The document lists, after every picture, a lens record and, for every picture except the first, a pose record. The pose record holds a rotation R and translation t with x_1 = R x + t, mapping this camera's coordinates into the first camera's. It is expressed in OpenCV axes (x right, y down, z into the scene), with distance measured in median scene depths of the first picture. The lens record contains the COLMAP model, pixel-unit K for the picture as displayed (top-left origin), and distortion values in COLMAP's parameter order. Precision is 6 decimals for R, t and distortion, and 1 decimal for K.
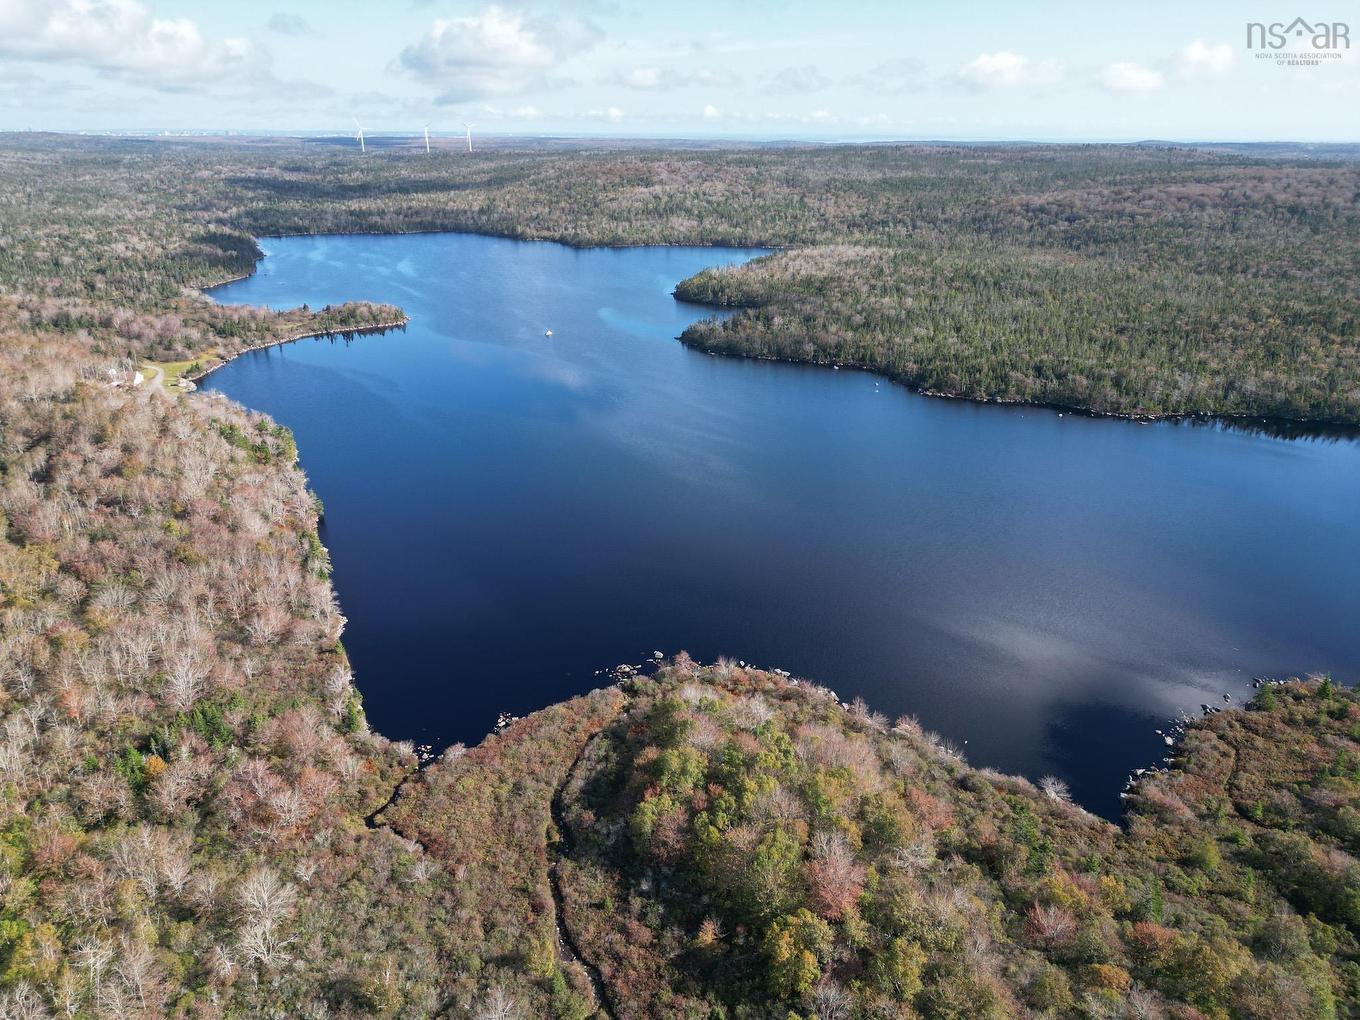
lens RADIAL K [[959.1, 0, 669.9], [0, 959.1, 510.9], [0, 0, 1]] dist [0.071908, -0.067055]
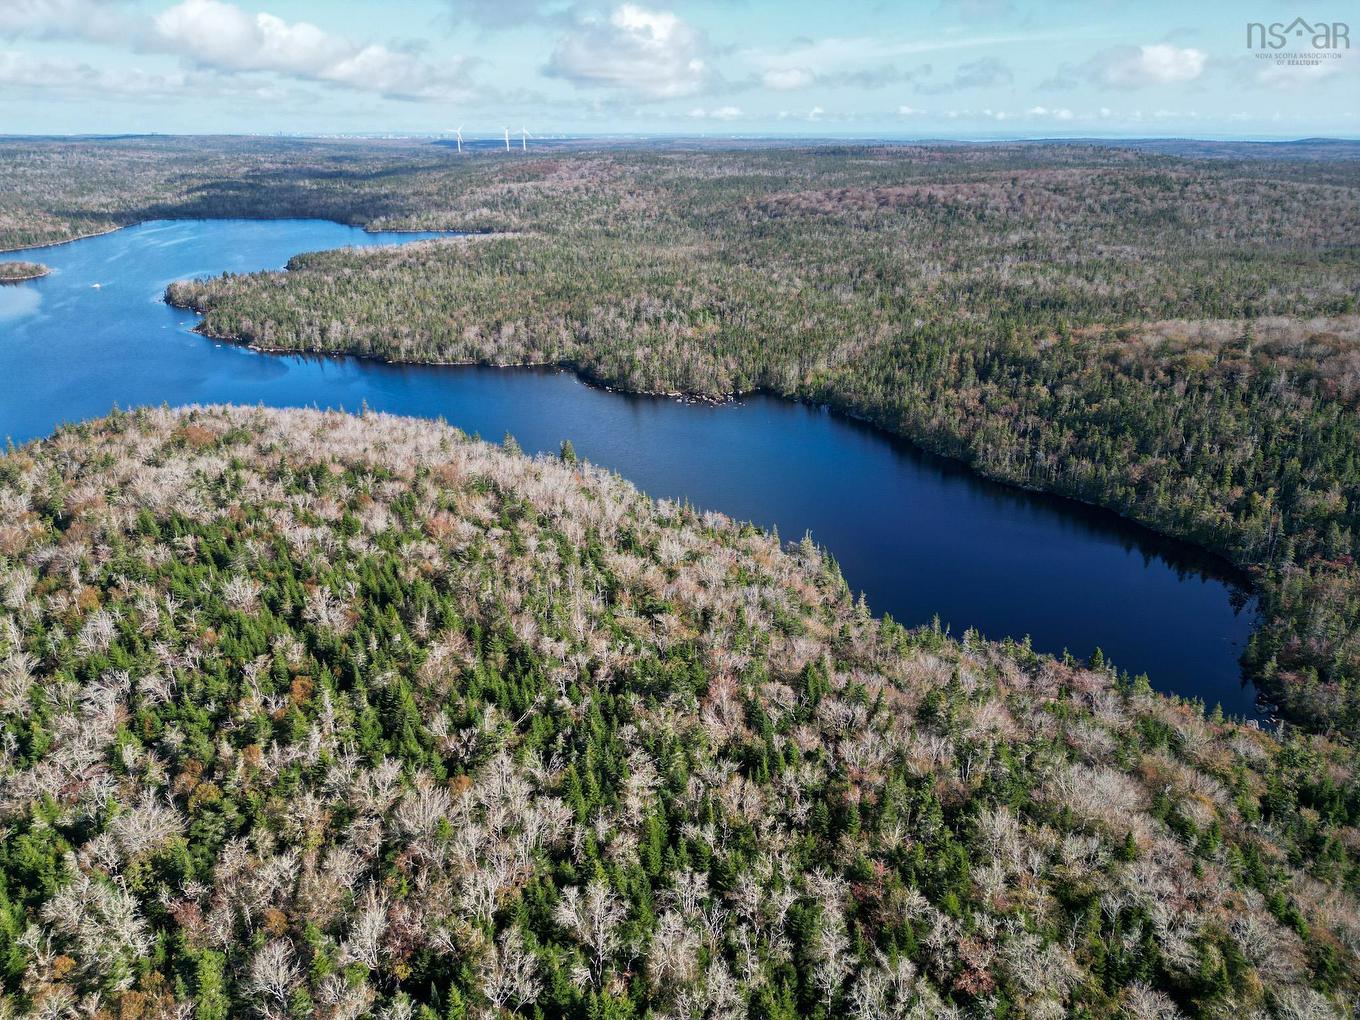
lens RADIAL K [[959.1, 0, 688.0], [0, 959.1, 505.4], [0, 0, 1]] dist [0.071908, -0.067055]
pose [[0.976385, 0.072335, -0.203566, 1.306236], [-0.073219, 0.997311, 0.003197, 0.069784], [0.203250, 0.011783, 0.979056, -0.193703]]
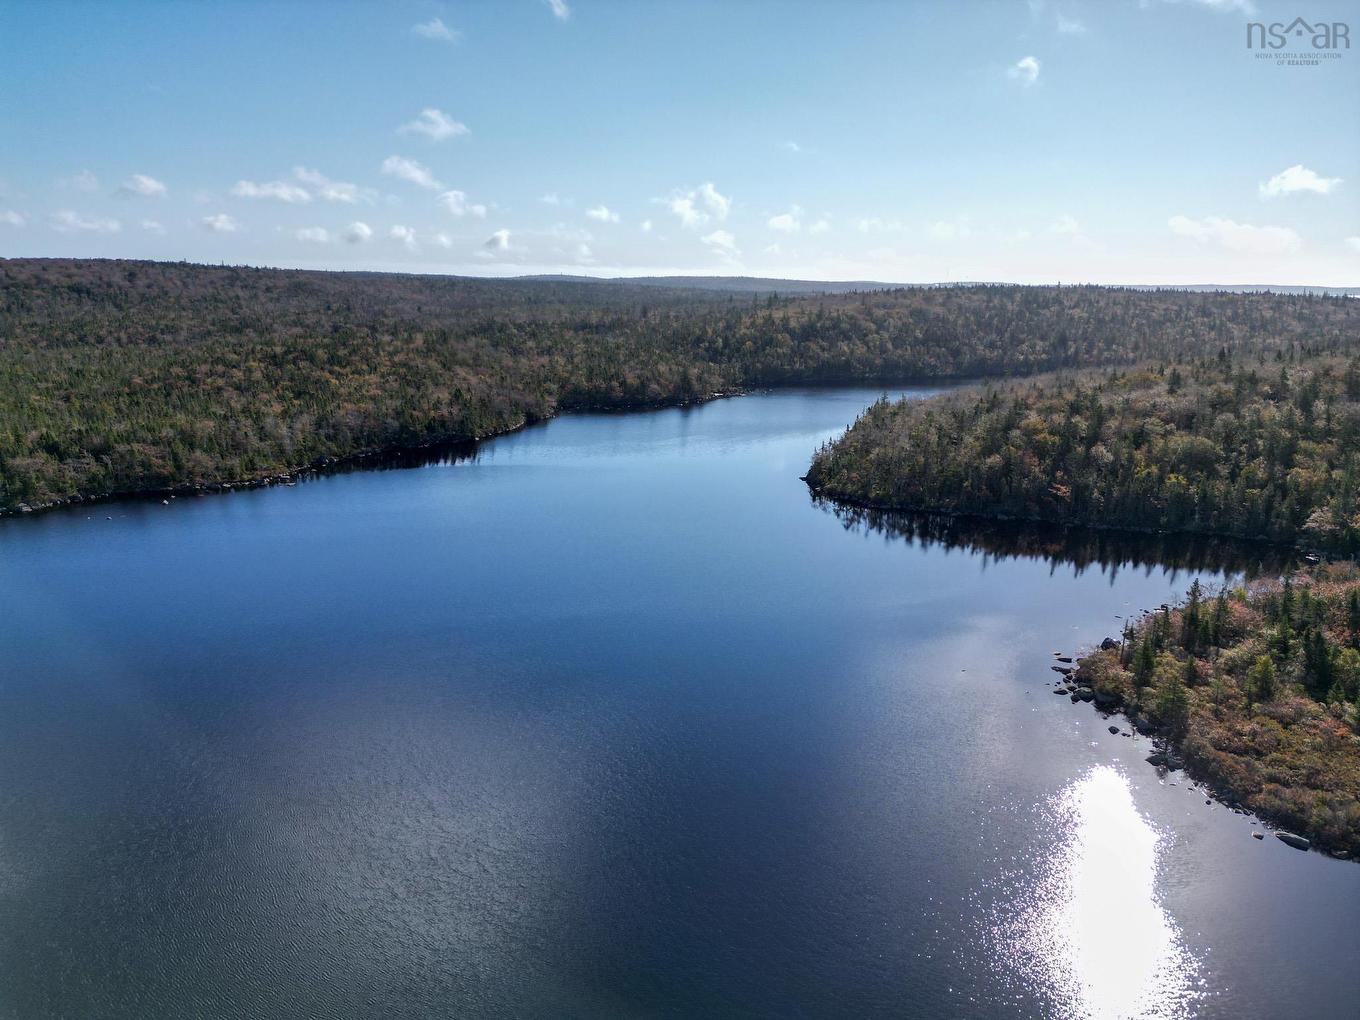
lens RADIAL K [[959.1, 0, 686.9], [0, 959.1, 516.4], [0, 0, 1]] dist [0.071908, -0.067055]
pose [[0.356247, -0.223156, 0.907353, -0.024606], [0.334128, 0.937279, 0.099330, -0.042660], [-0.872609, 0.267786, 0.408465, 0.472553]]
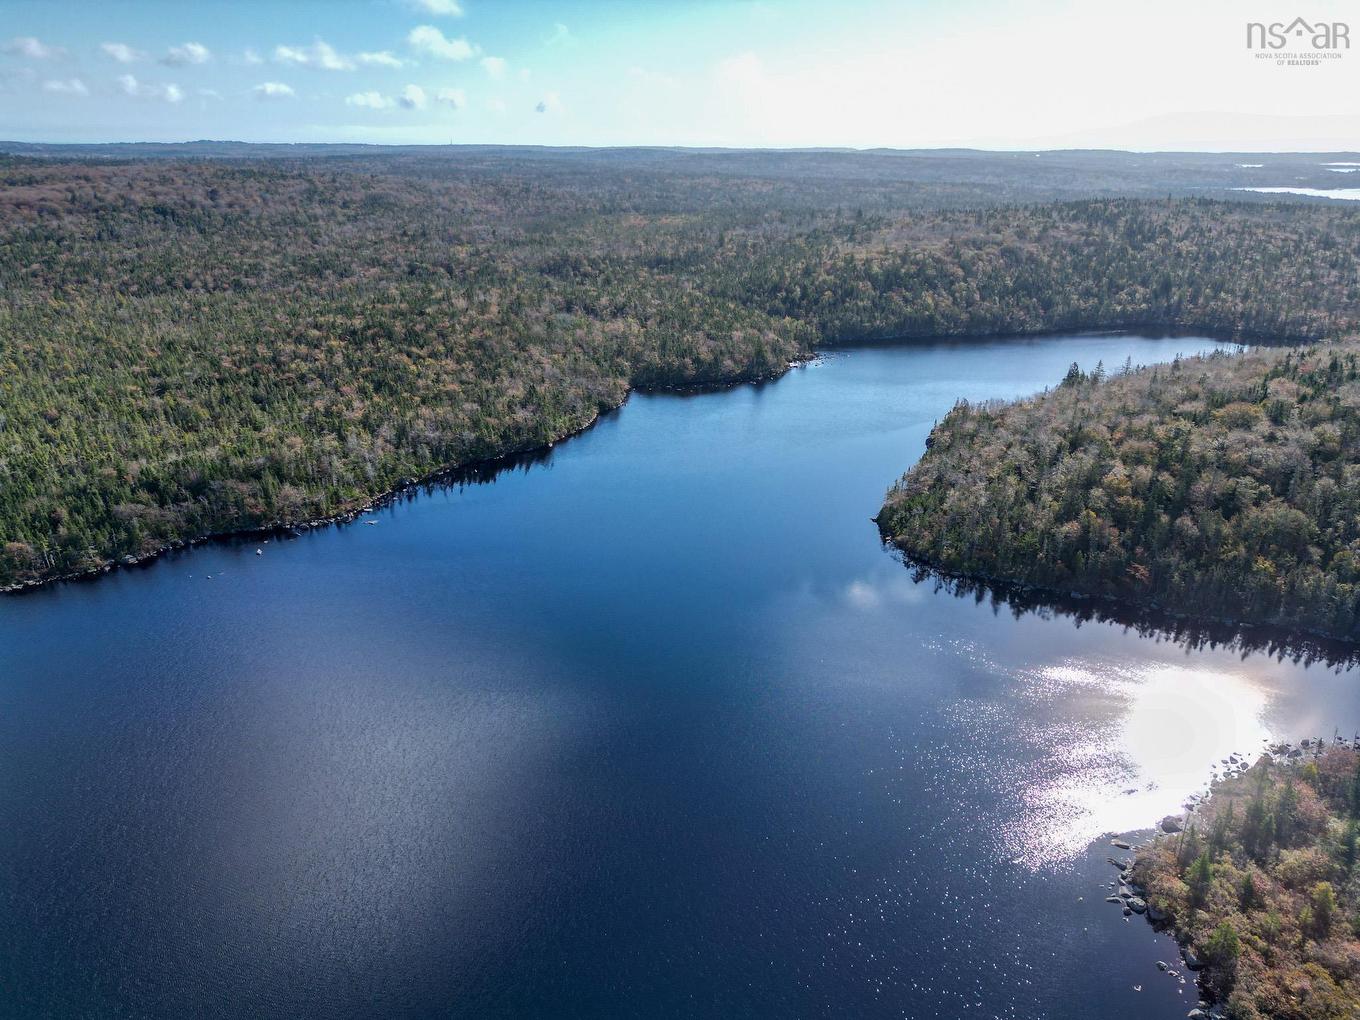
lens RADIAL K [[959.1, 0, 687.0], [0, 959.1, 519.2], [0, 0, 1]] dist [0.071908, -0.067055]
pose [[0.428868, -0.330916, 0.840575, 0.003626], [0.326215, 0.924435, 0.197493, -0.148625], [-0.842411, 0.189510, 0.504410, 0.441399]]
